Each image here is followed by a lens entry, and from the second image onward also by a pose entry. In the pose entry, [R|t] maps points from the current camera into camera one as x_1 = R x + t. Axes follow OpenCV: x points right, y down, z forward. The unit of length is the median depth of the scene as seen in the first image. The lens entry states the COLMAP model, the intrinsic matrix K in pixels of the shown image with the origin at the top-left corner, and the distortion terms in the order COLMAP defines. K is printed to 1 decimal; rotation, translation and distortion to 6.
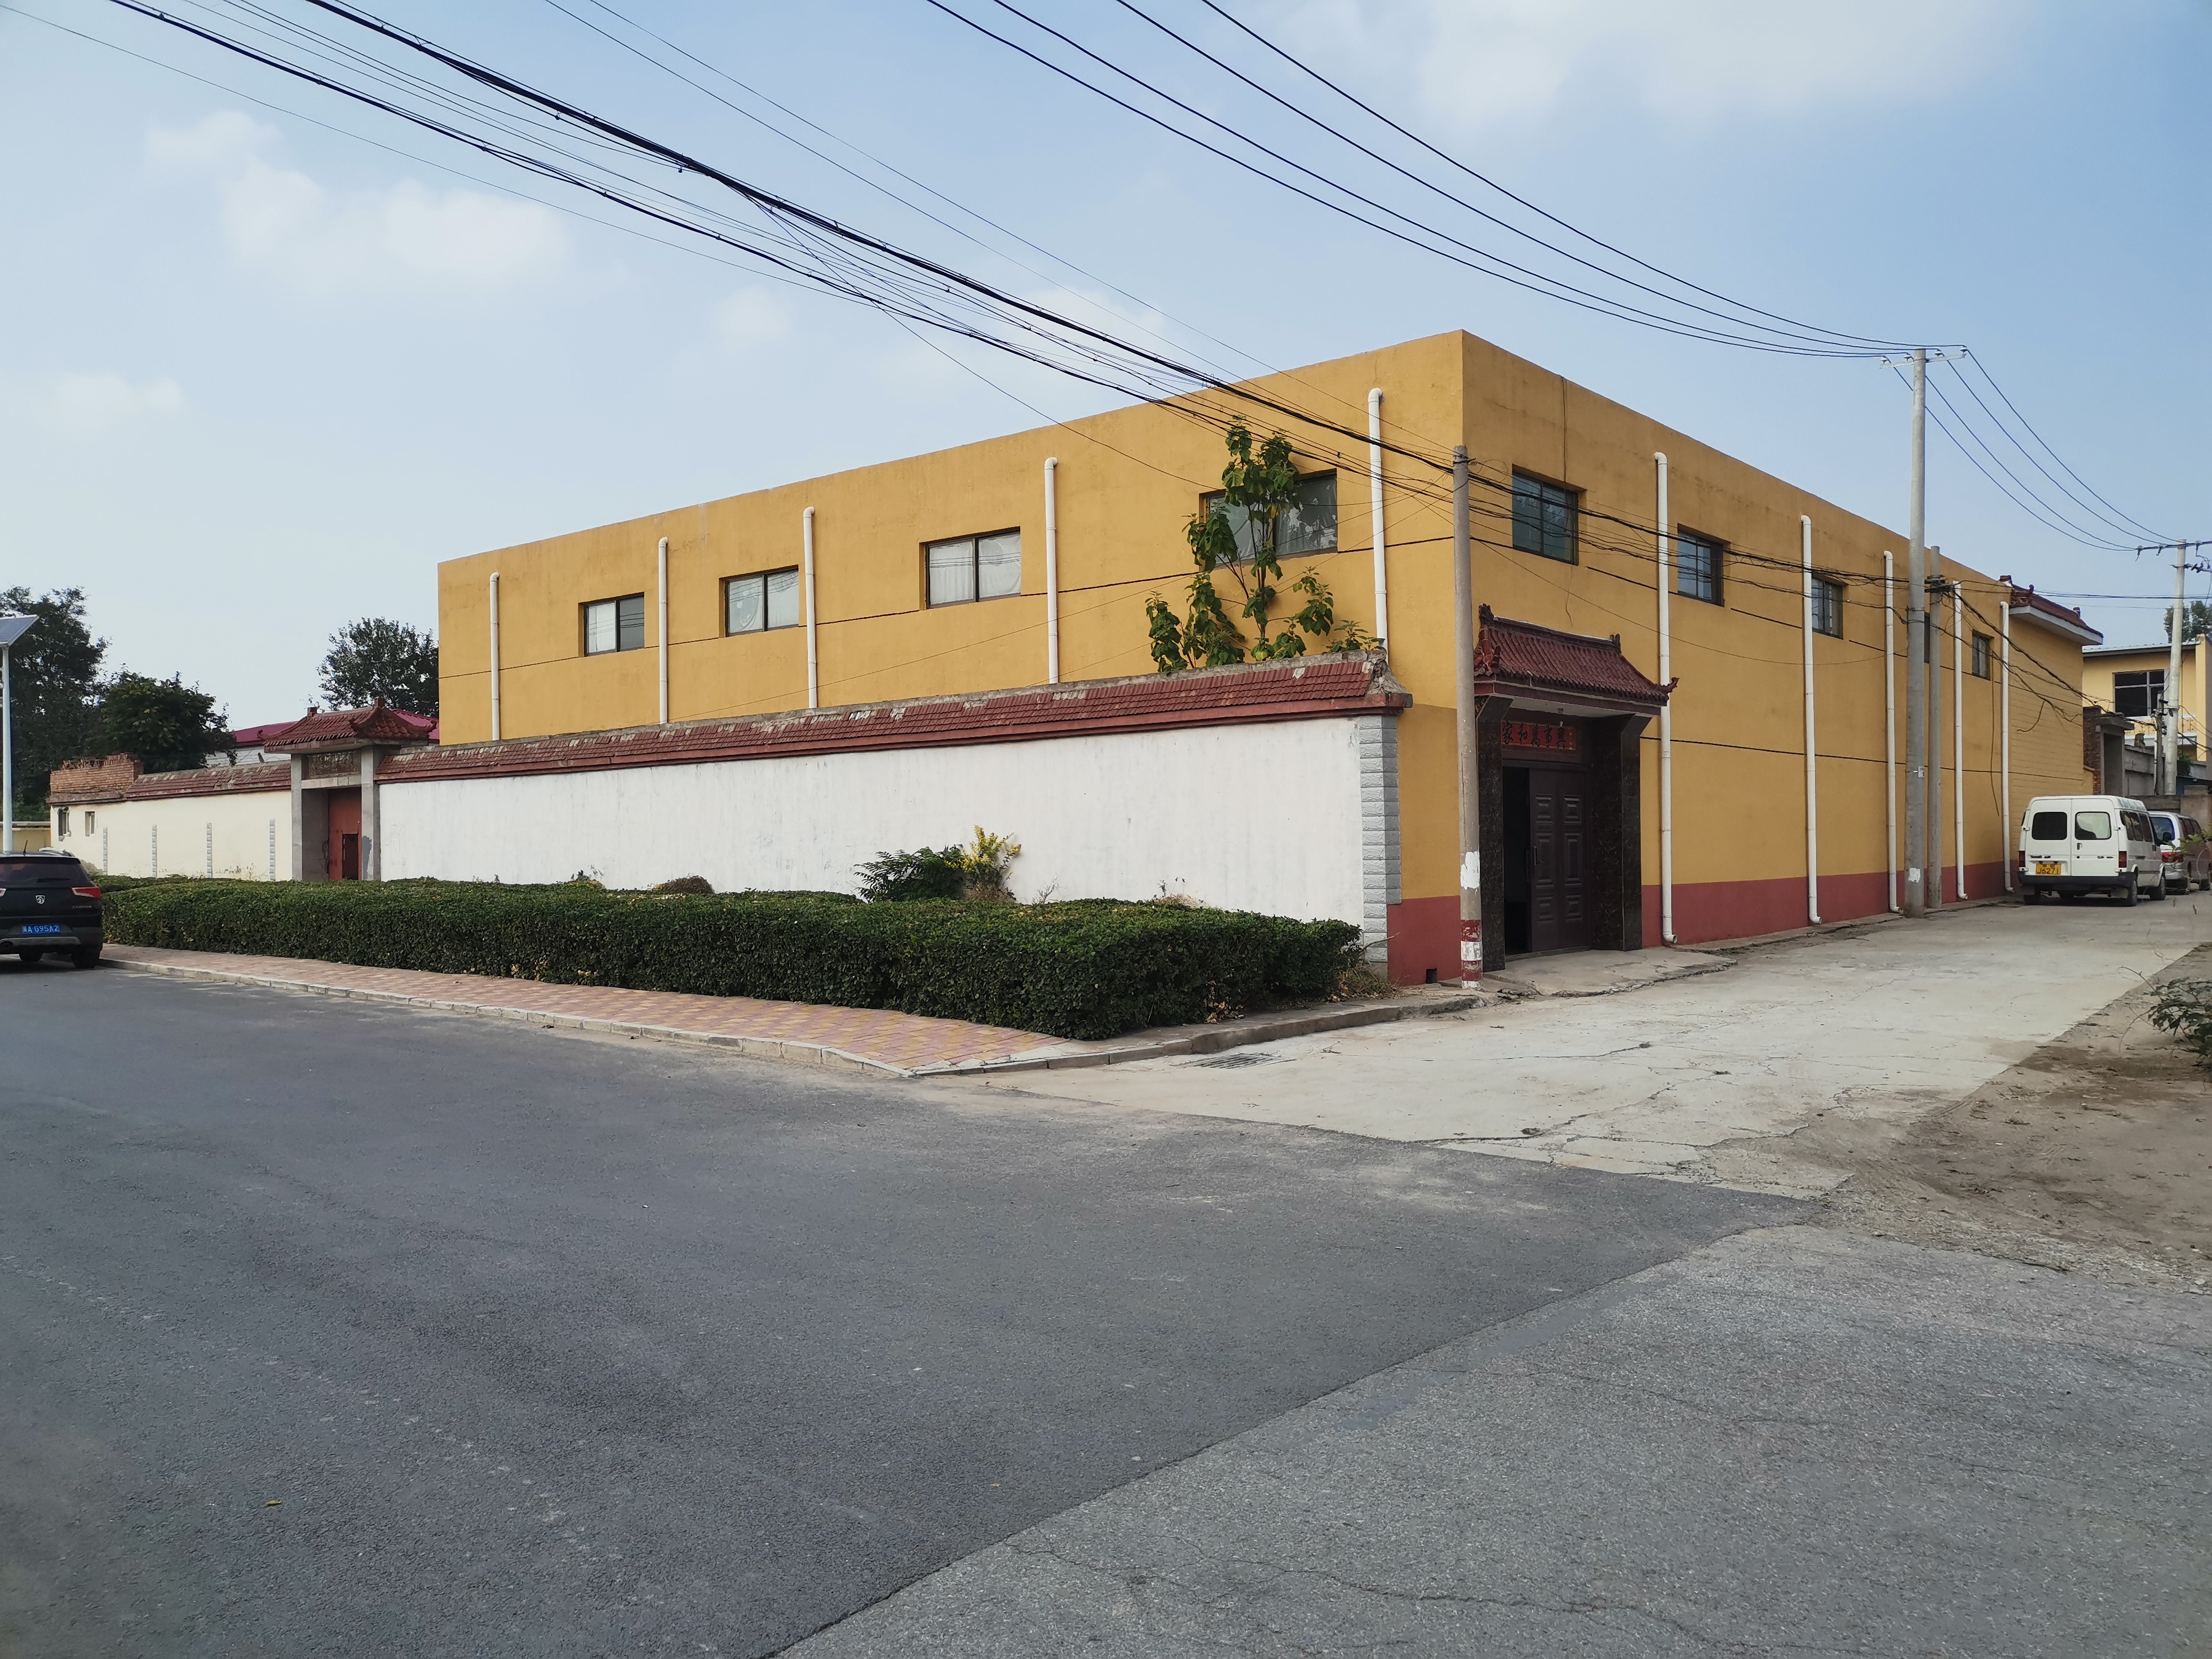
lens RADIAL K [[1651.0, 0, 1106.0], [0, 1651.0, 829.5], [0, 0, 1]] dist [0.034900, 0.001398]
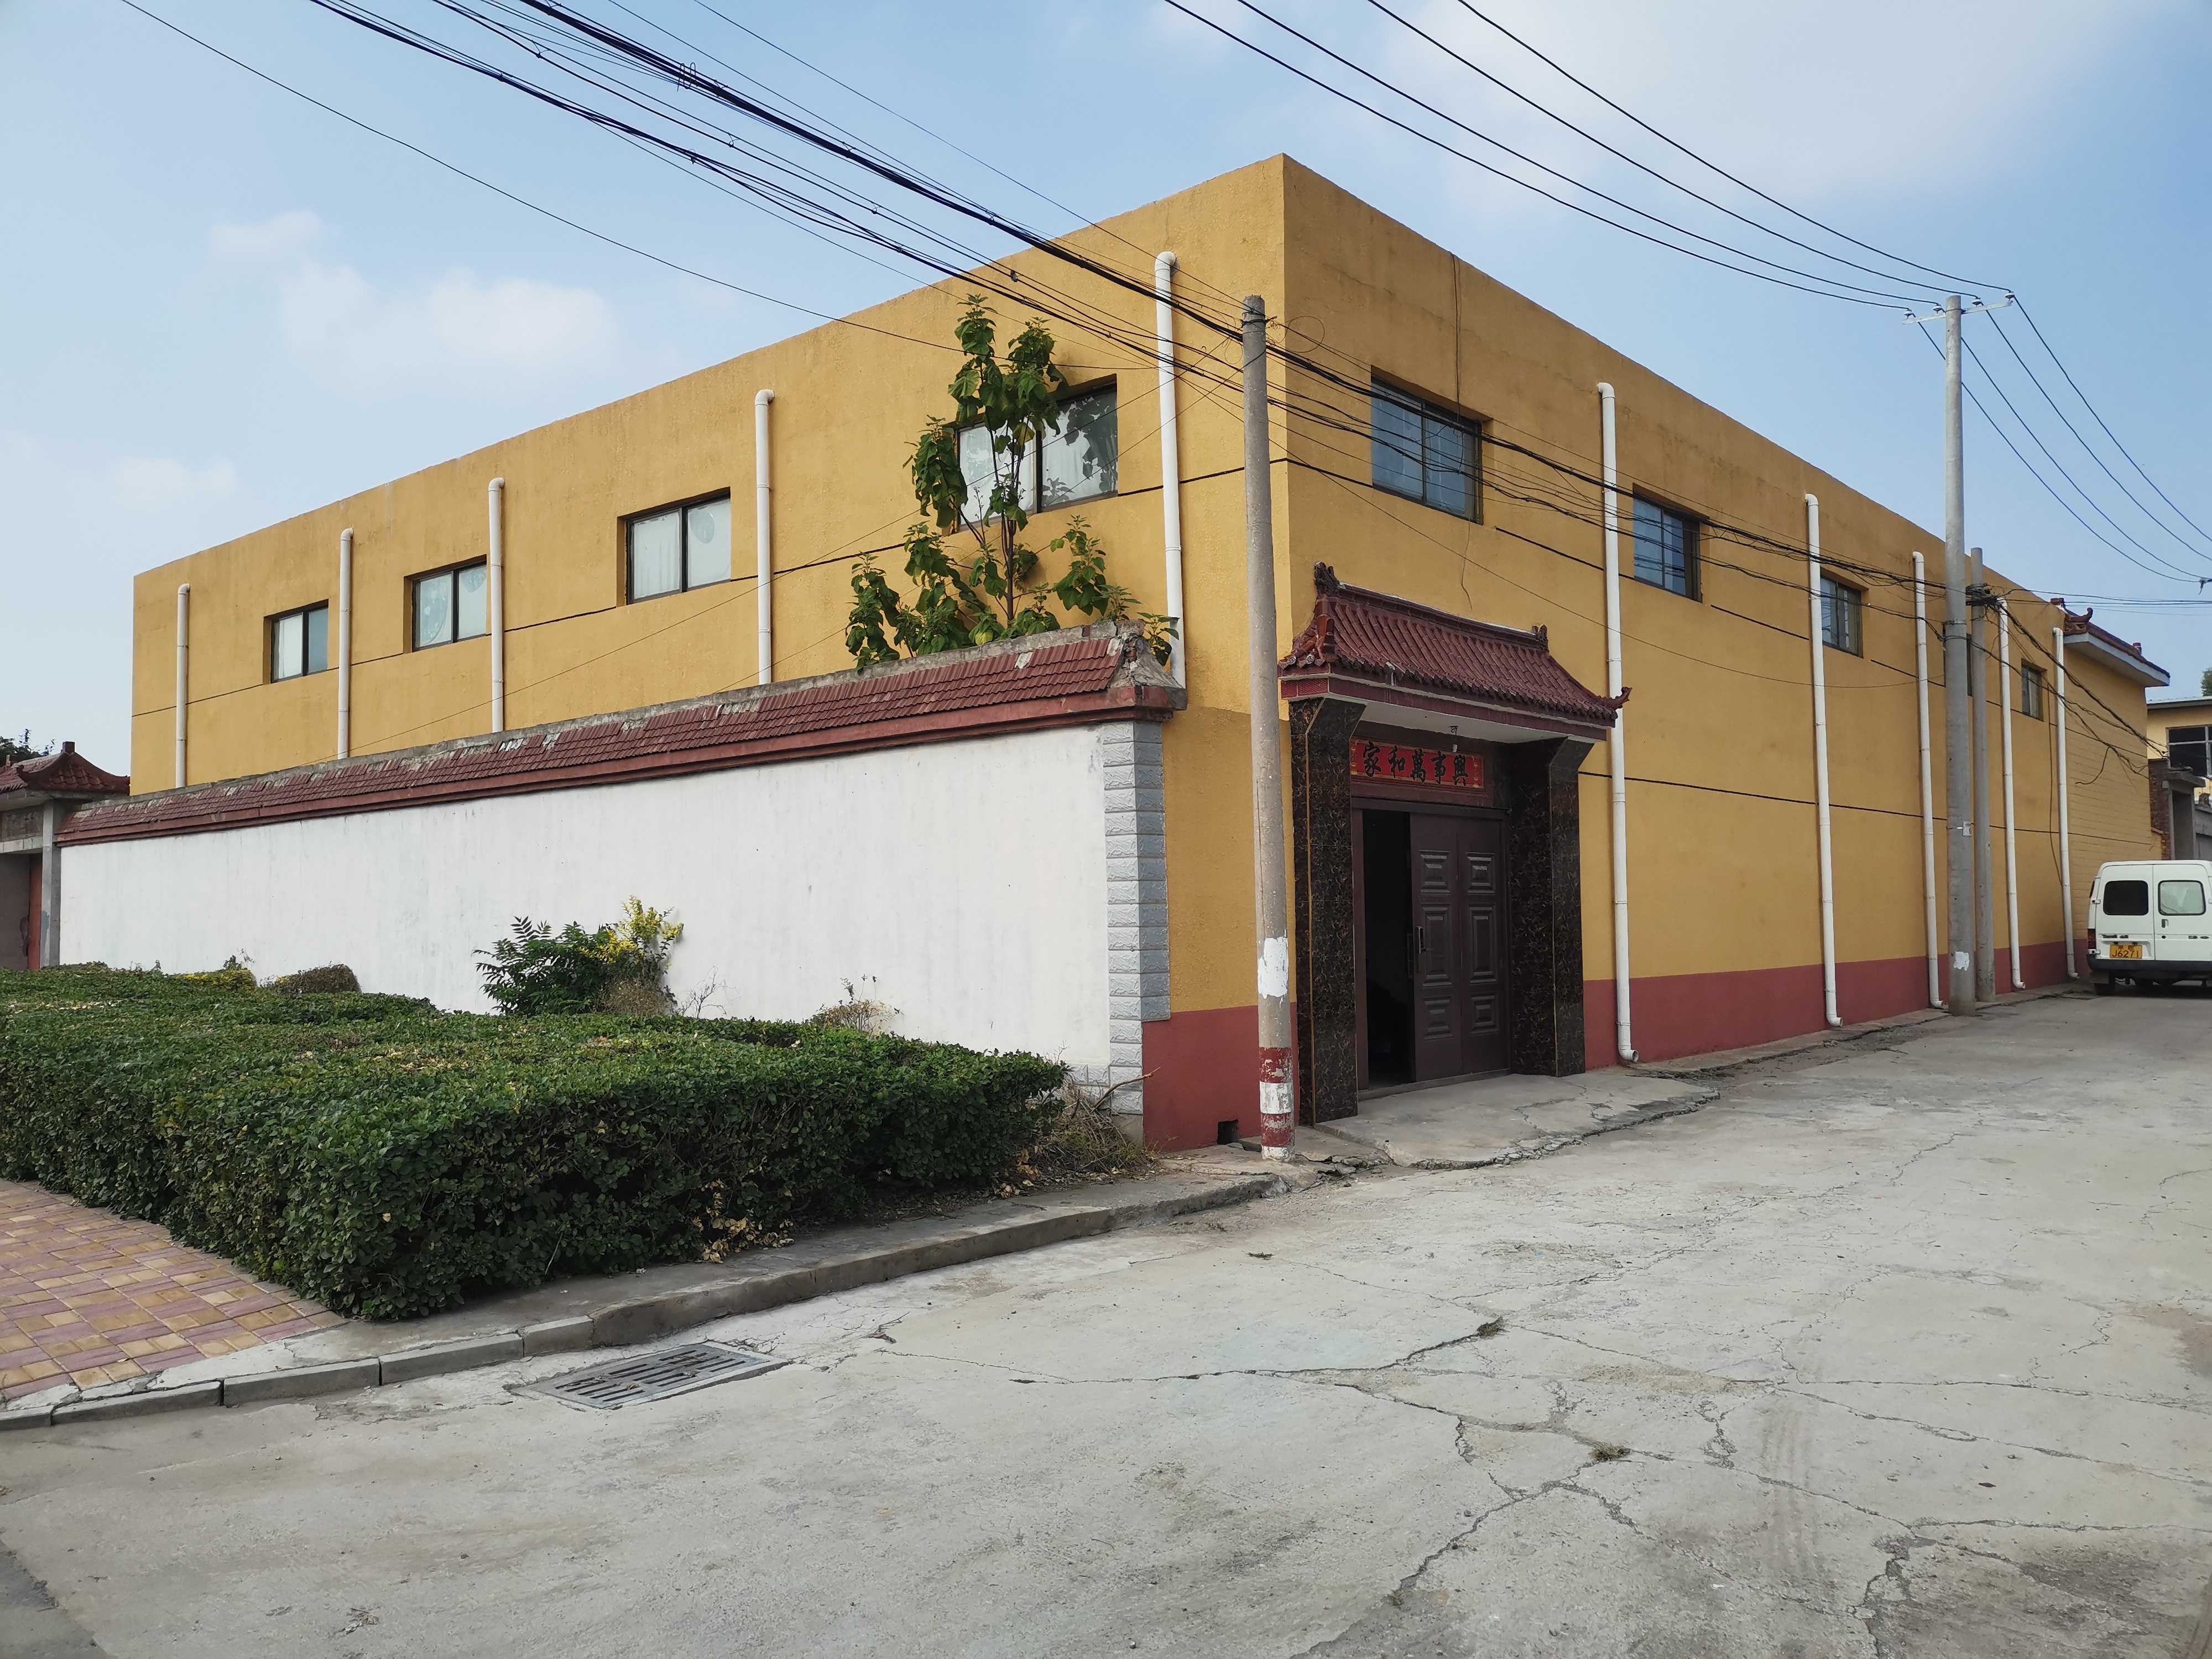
lens RADIAL K [[1651.0, 0, 1106.0], [0, 1651.0, 829.5], [0, 0, 1]] dist [0.034900, 0.001398]
pose [[0.999936, -0.000788, -0.011314, 0.132302], [0.000294, 0.999049, -0.043606, -0.000159], [0.011338, 0.043600, 0.998985, 0.300825]]
